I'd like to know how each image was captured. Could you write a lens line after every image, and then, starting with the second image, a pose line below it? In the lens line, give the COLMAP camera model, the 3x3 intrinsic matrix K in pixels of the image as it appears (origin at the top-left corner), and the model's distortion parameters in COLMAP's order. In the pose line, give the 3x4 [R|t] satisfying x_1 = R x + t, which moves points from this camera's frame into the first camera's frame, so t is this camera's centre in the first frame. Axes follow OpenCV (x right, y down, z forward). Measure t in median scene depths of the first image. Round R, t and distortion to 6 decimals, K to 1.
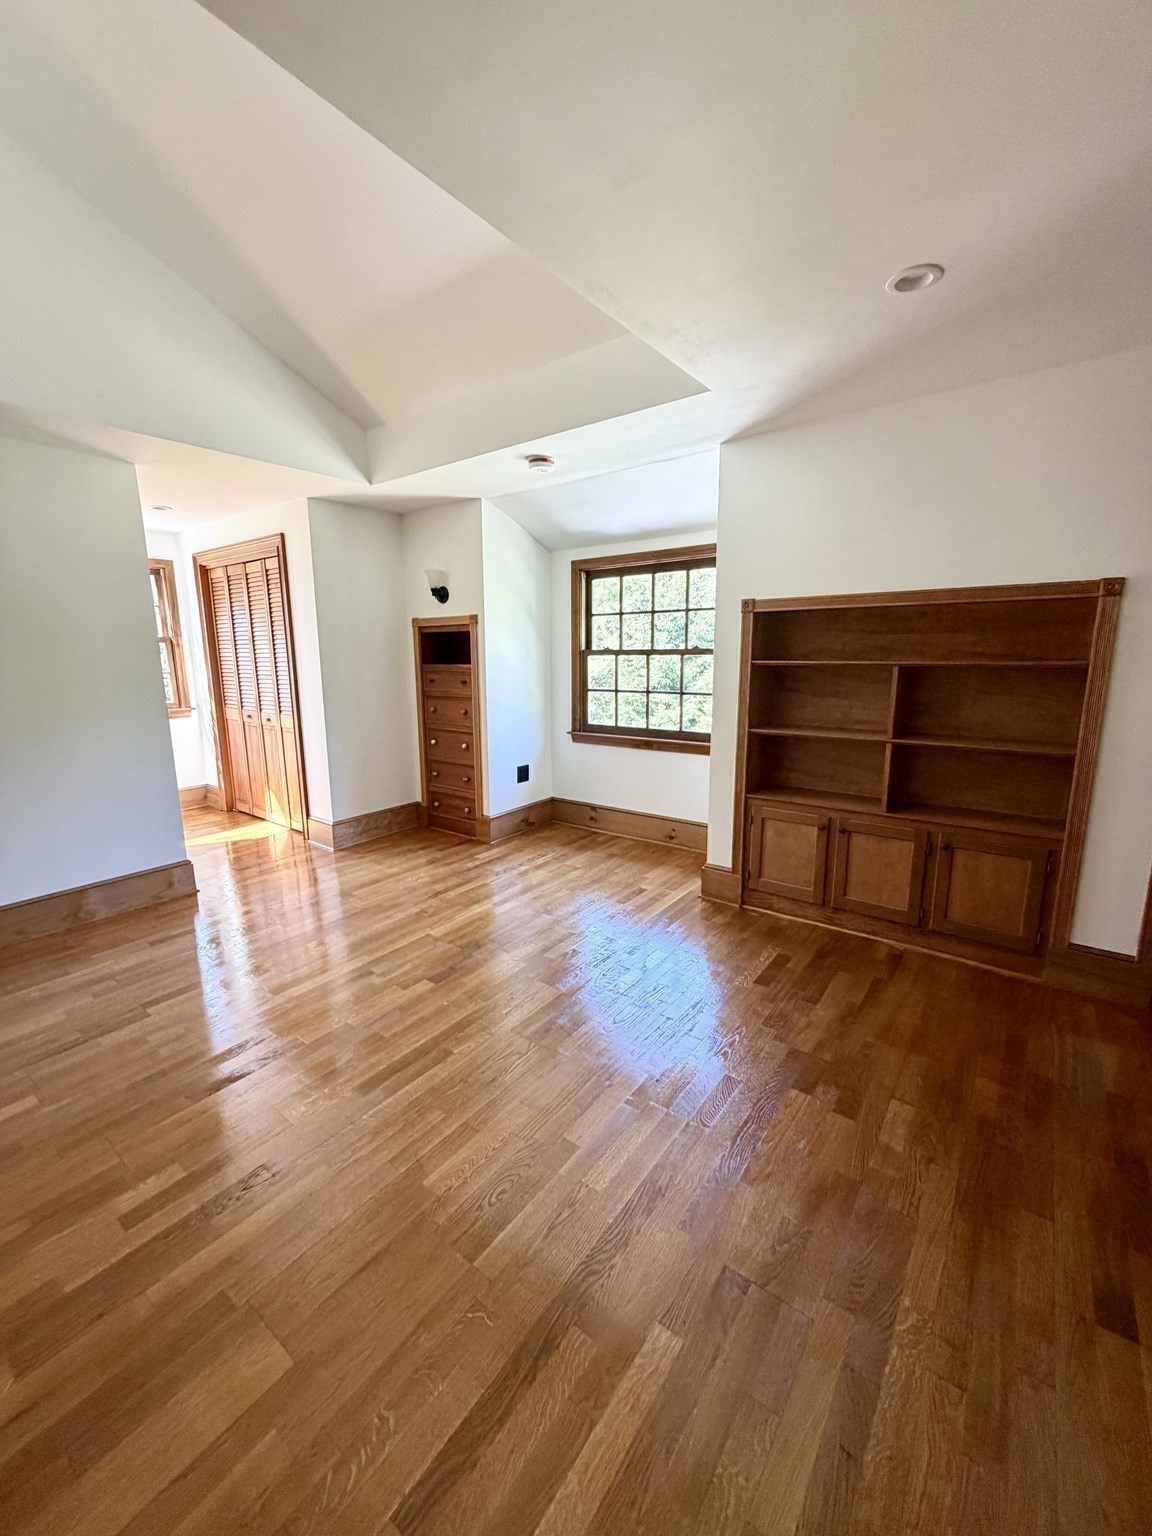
lens RADIAL K [[607.0, 0, 576.0], [0, 607.0, 768.0], [0, 0, 1]] dist [0.001537, 0.000165]
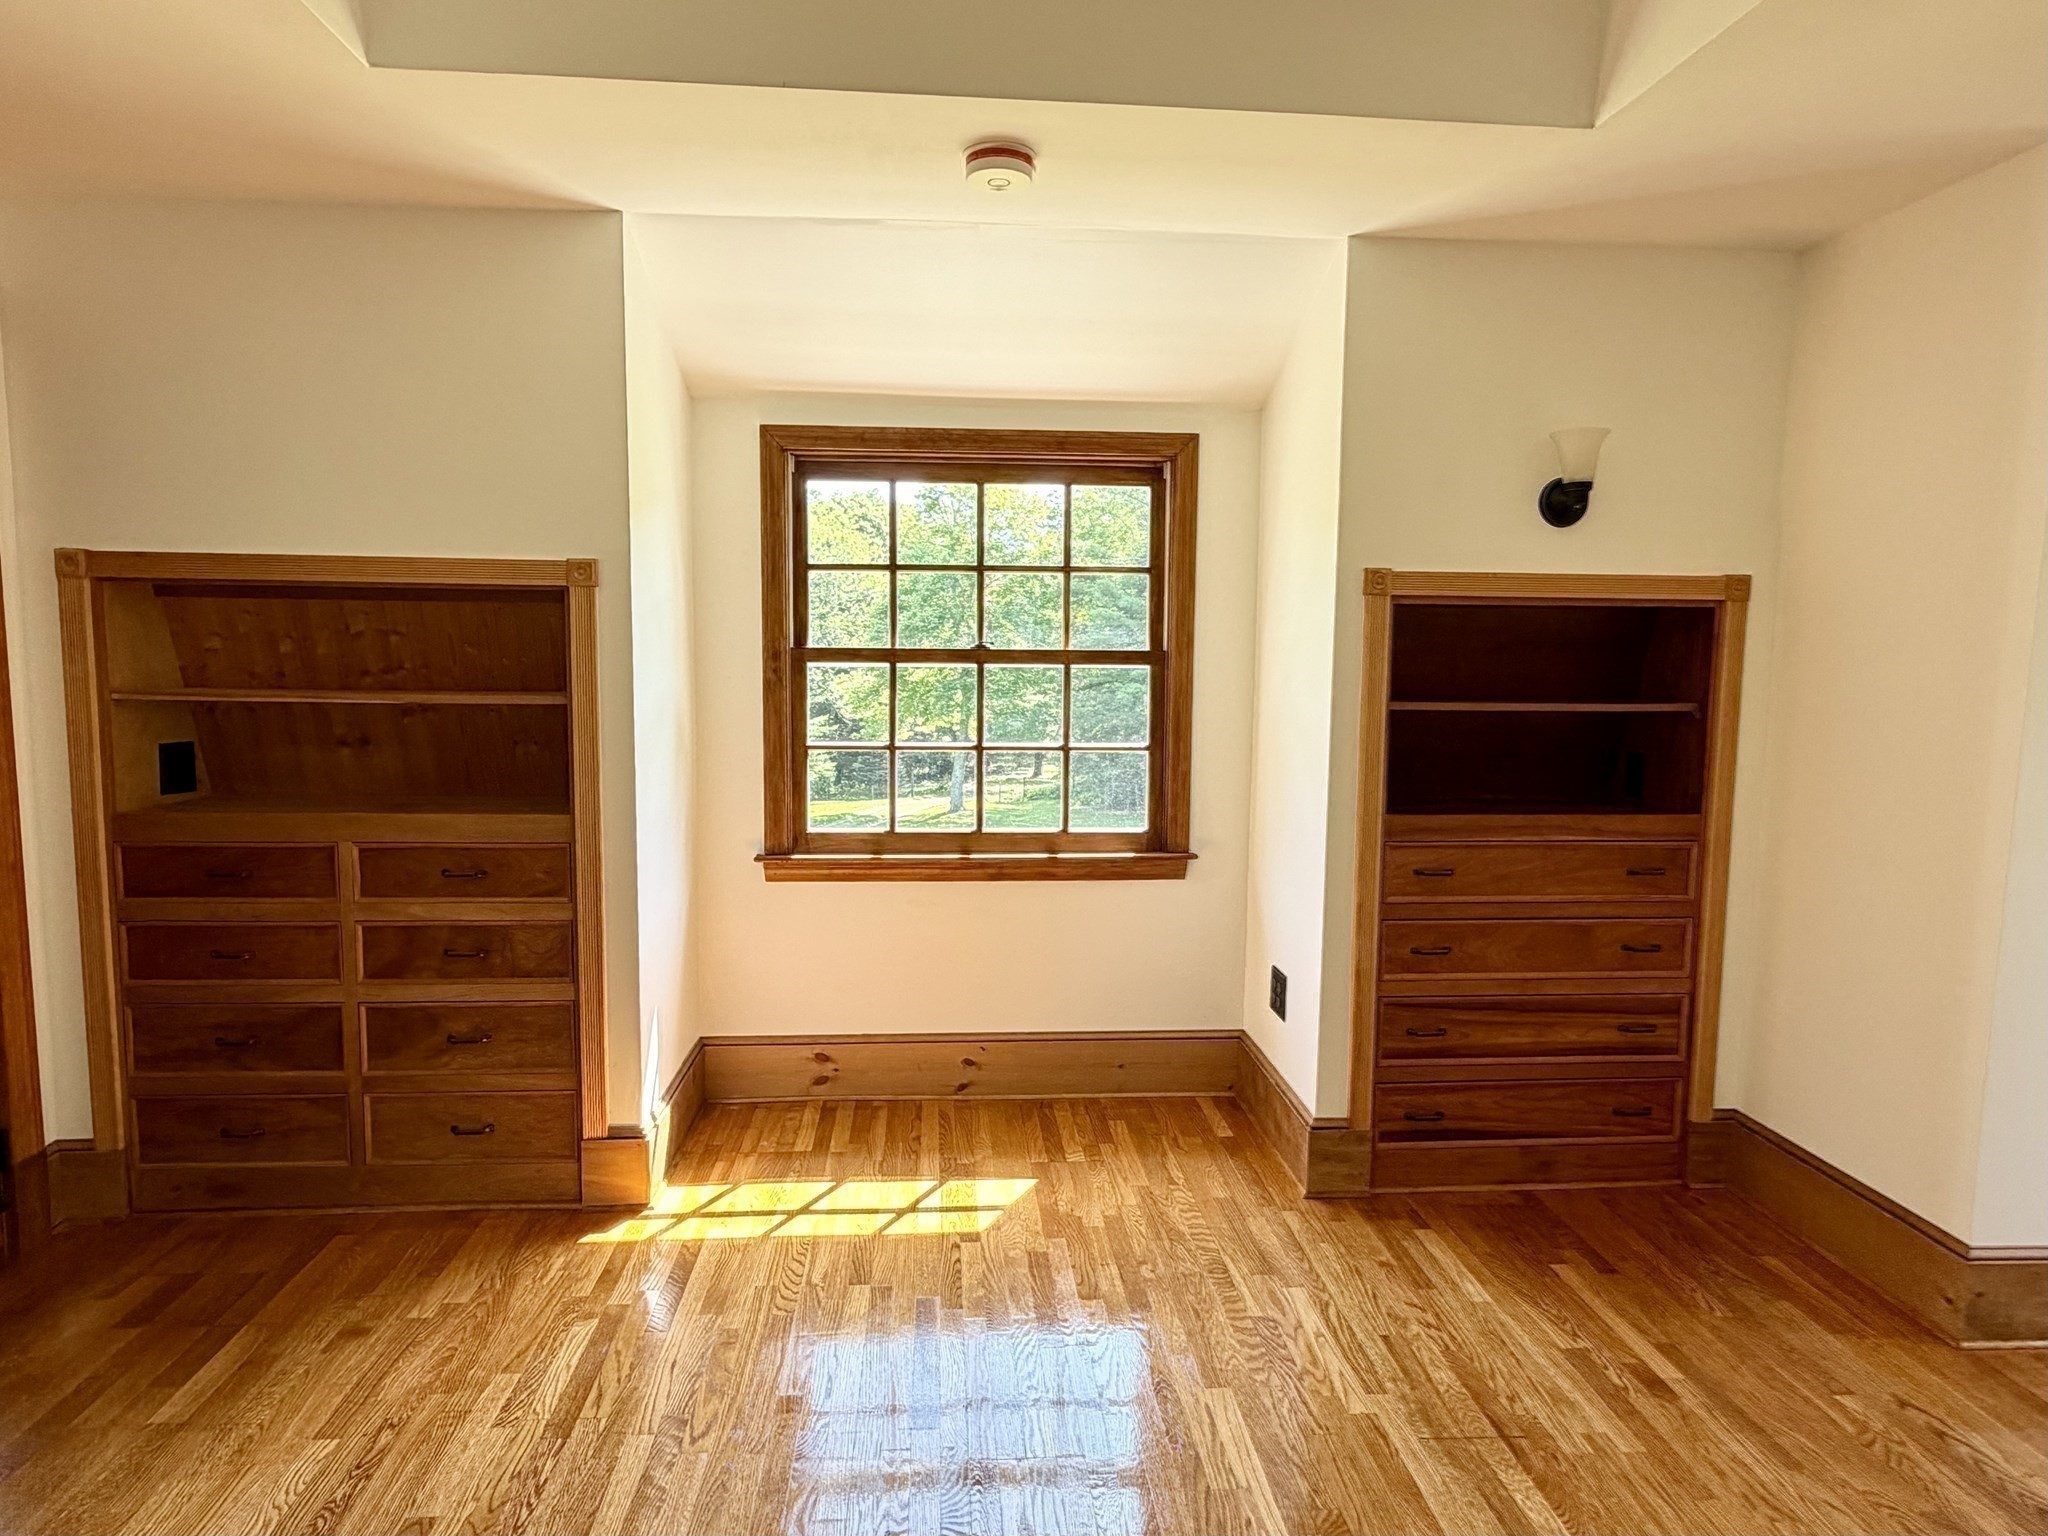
lens RADIAL K [[1158.5, 0, 1024.0], [0, 1158.5, 768.0], [0, 0, 1]] dist [-0.000075, 0.000125]
pose [[0.753843, -0.042996, 0.655646, -0.402357], [0.096620, 0.994263, -0.045890, -0.071332], [-0.649912, 0.097943, 0.753672, 0.357150]]
